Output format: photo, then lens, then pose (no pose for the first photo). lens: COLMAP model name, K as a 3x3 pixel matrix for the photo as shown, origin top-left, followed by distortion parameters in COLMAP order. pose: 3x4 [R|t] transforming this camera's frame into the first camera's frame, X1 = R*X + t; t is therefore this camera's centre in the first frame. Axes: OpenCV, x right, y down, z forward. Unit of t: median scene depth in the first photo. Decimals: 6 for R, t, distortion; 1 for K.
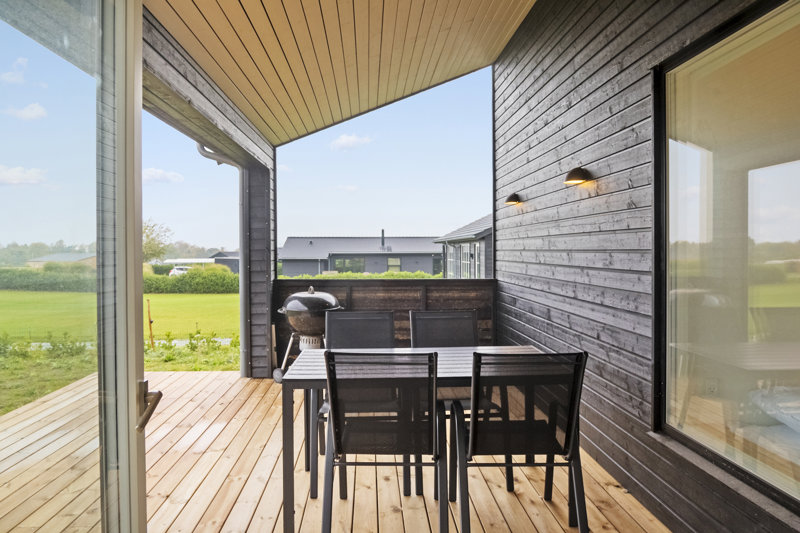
lens RADIAL K [[559.3, 0, 399.1], [0, 559.3, 256.4], [0, 0, 1]] dist [-0.002417, -0.002037]
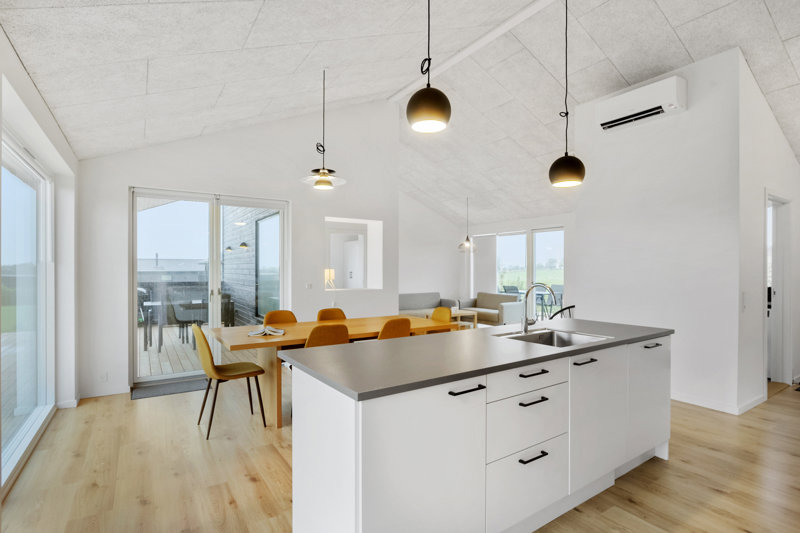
lens RADIAL K [[410.4, 0, 415.8], [0, 410.4, 266.4], [0, 0, 1]] dist [-0.028474, 0.000997]
pose [[0.855198, -0.003674, 0.518289, -0.024692], [0.011767, 0.999855, -0.012329, 0.009476], [-0.518168, 0.016642, 0.855117, -0.860972]]
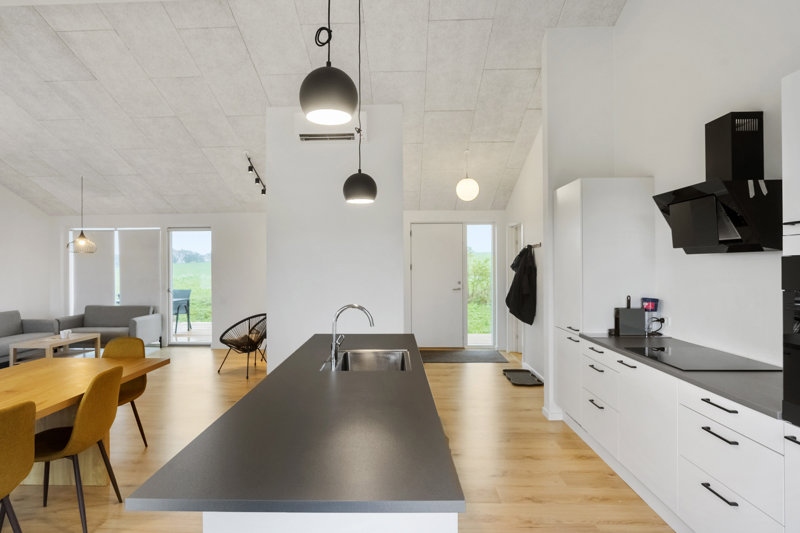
lens RADIAL K [[410.4, 0, 415.8], [0, 410.4, 266.4], [0, 0, 1]] dist [-0.028474, 0.000997]
pose [[0.056122, -0.008843, 0.998385, -0.102783], [0.014652, 0.999860, 0.008032, -0.016629], [-0.998316, 0.014177, 0.056244, -0.638758]]
